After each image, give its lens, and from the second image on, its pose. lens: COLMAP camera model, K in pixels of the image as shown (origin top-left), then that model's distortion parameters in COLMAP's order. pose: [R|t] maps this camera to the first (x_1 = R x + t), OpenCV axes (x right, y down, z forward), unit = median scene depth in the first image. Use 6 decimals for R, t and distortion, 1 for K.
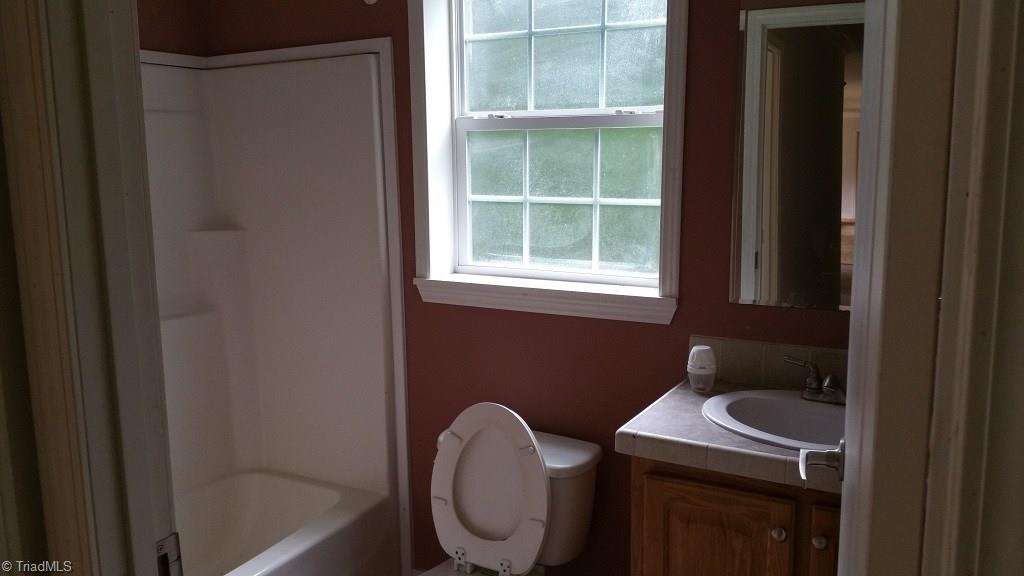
lens RADIAL K [[837.0, 0, 512.0], [0, 837.0, 288.0], [0, 0, 1]] dist [0.136157, -0.221355]
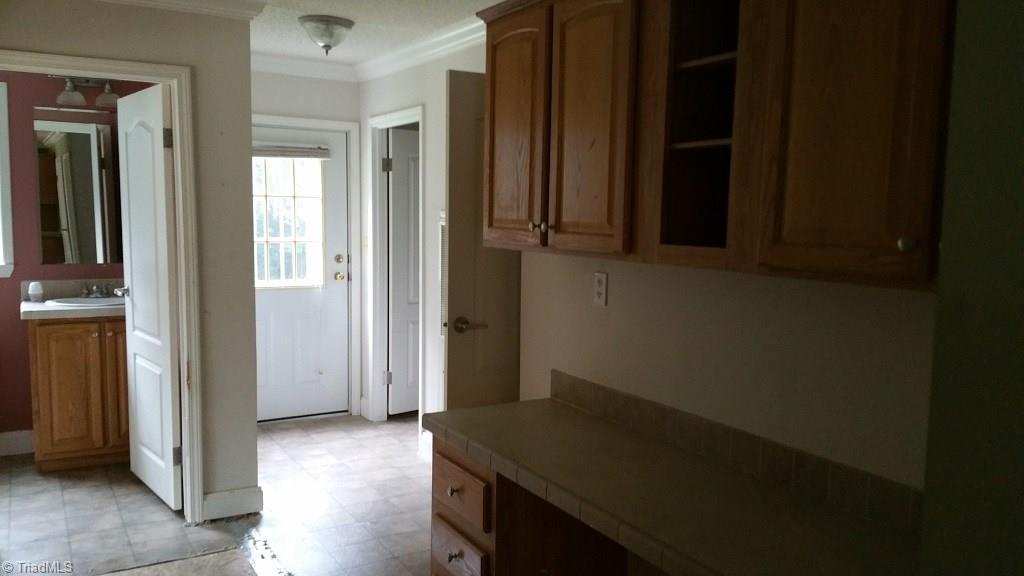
lens RADIAL K [[837.0, 0, 512.0], [0, 837.0, 288.0], [0, 0, 1]] dist [0.136157, -0.221355]
pose [[0.520661, -0.068267, 0.851030, -1.082534], [0.114788, 0.993345, 0.009455, 0.213371], [-0.846012, 0.092765, 0.525032, -1.321421]]
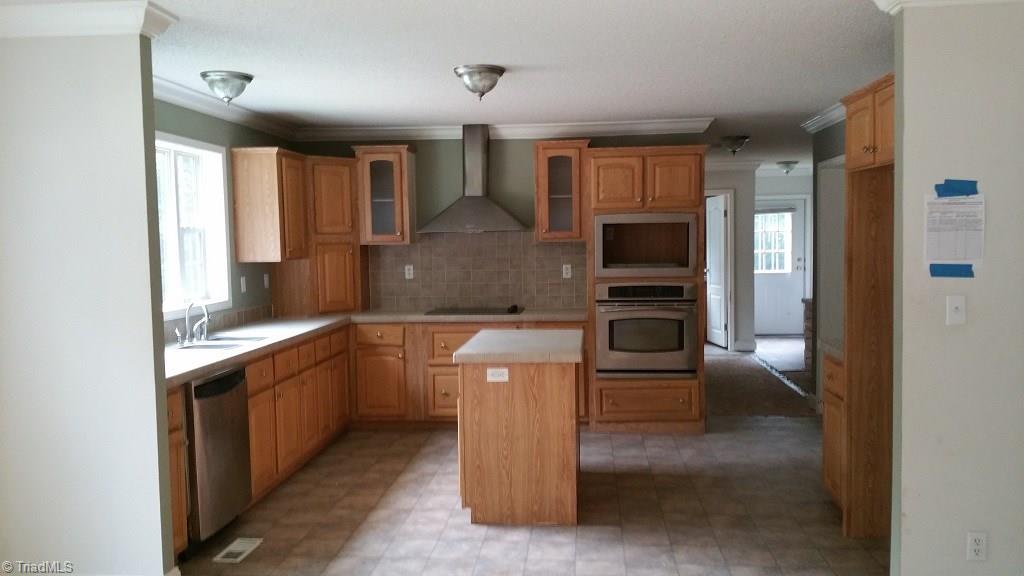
lens RADIAL K [[837.0, 0, 512.0], [0, 837.0, 288.0], [0, 0, 1]] dist [0.136157, -0.221355]
pose [[0.916039, -0.032210, 0.399794, -3.340063], [0.070451, 0.994195, -0.081323, 0.640791], [-0.394854, 0.102660, 0.912990, -4.138202]]
